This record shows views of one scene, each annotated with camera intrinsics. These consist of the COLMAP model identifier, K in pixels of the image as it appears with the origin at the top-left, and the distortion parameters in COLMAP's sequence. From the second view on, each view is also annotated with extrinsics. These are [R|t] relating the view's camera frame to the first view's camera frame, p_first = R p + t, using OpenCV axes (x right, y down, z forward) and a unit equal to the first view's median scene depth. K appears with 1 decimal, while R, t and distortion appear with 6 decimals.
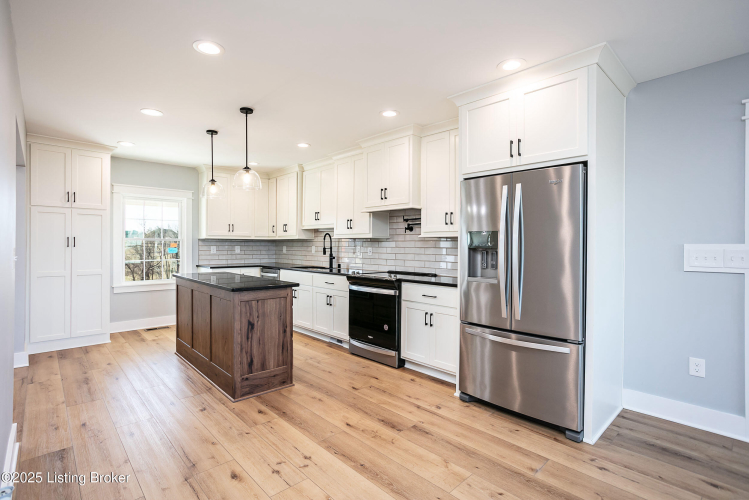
lens RADIAL K [[361.8, 0, 374.5], [0, 361.8, 250.0], [0, 0, 1]] dist [-0.022193, 0.001285]
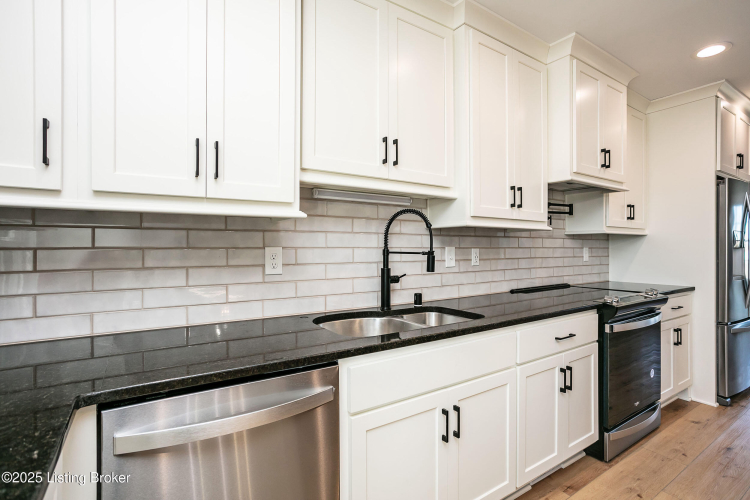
lens RADIAL K [[362.3, 0, 375.0], [0, 362.3, 250.0], [0, 0, 1]] dist [-0.022193, 0.001285]
pose [[0.190811, -0.013235, 0.981538, -0.749321], [0.013005, 0.999855, 0.010954, -0.018228], [-0.981541, 0.010675, 0.190955, 1.516894]]
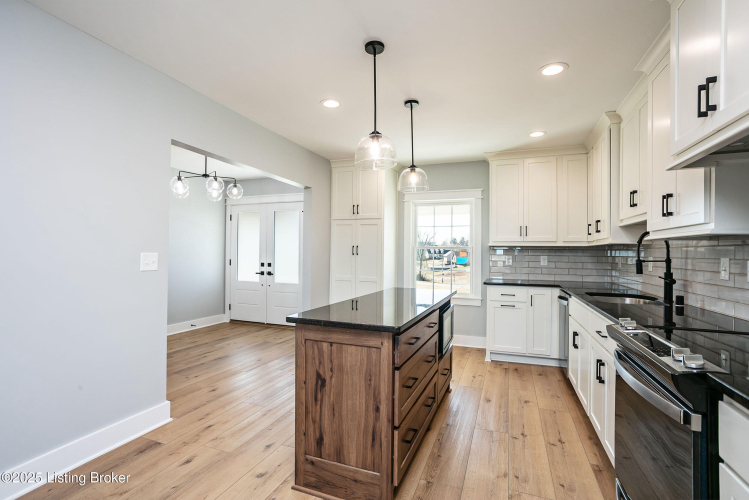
lens RADIAL K [[361.8, 0, 374.5], [0, 361.8, 250.0], [0, 0, 1]] dist [-0.022193, 0.001285]
pose [[0.422129, -0.007299, -0.906506, 0.231384], [-0.019288, 0.999669, -0.017030, -0.006848], [0.906331, 0.024674, 0.421848, 0.712248]]
